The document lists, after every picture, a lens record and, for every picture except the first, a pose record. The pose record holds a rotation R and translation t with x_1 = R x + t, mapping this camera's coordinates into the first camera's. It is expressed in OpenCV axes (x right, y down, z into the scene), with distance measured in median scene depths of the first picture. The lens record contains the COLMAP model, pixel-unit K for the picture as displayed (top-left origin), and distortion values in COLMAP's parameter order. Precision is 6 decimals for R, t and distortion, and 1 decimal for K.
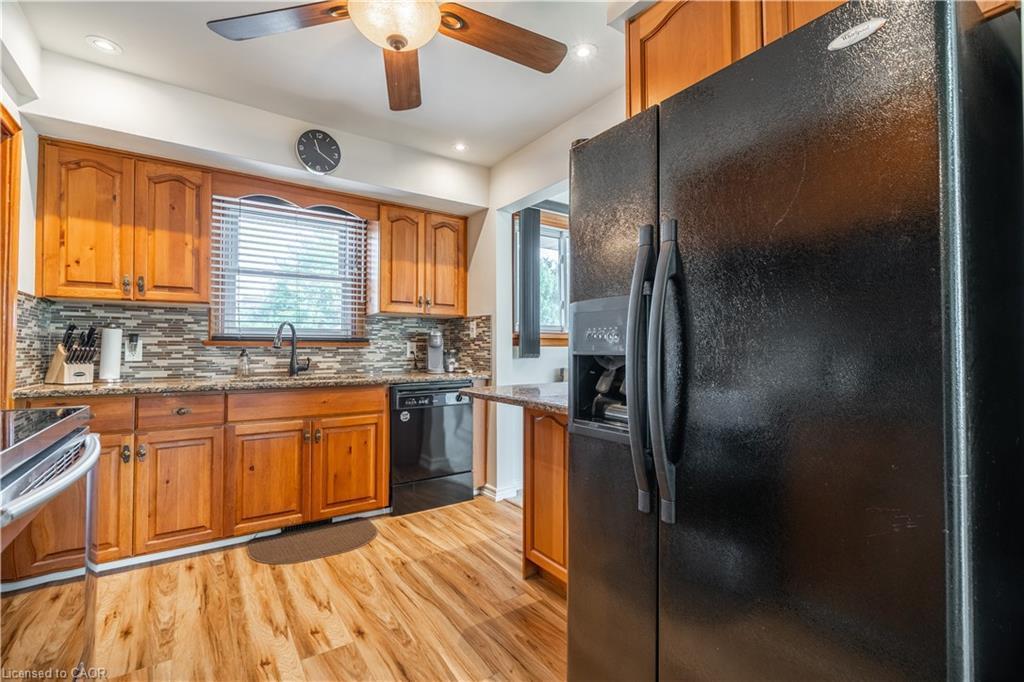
lens RADIAL K [[466.7, 0, 510.0], [0, 466.7, 339.1], [0, 0, 1]] dist [-0.002181, 0.005648]
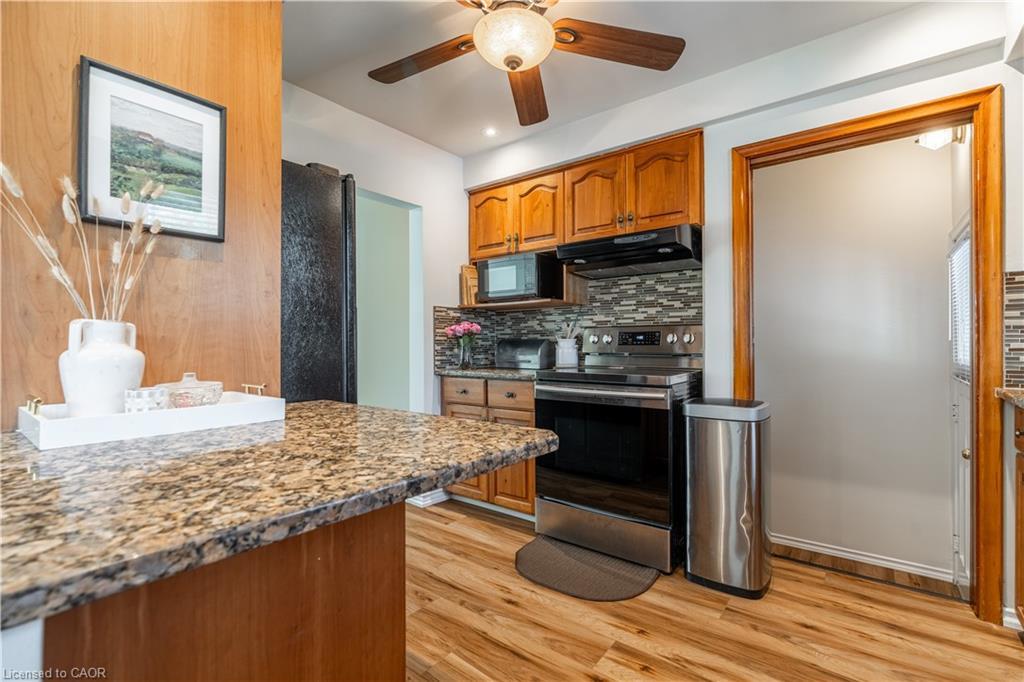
lens RADIAL K [[466.7, 0, 510.0], [0, 466.7, 339.1], [0, 0, 1]] dist [-0.002181, 0.005648]
pose [[-0.954820, -0.001048, -0.297184, 0.052546], [0.007837, 0.999557, -0.028705, 0.027427], [0.297082, -0.029737, -0.954389, 1.170482]]
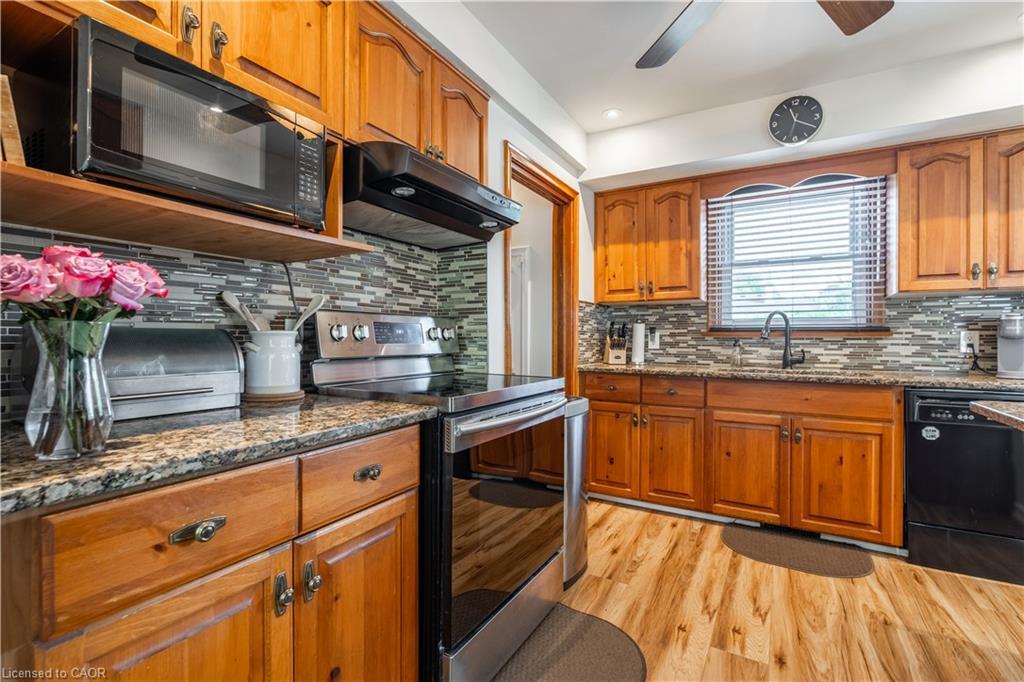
lens RADIAL K [[466.7, 0, 510.0], [0, 466.7, 339.1], [0, 0, 1]] dist [-0.002181, 0.005648]
pose [[0.429859, 0.002344, -0.902893, 0.168053], [0.014526, 0.999849, 0.009512, 0.003272], [0.902779, -0.017204, 0.429760, 0.111115]]
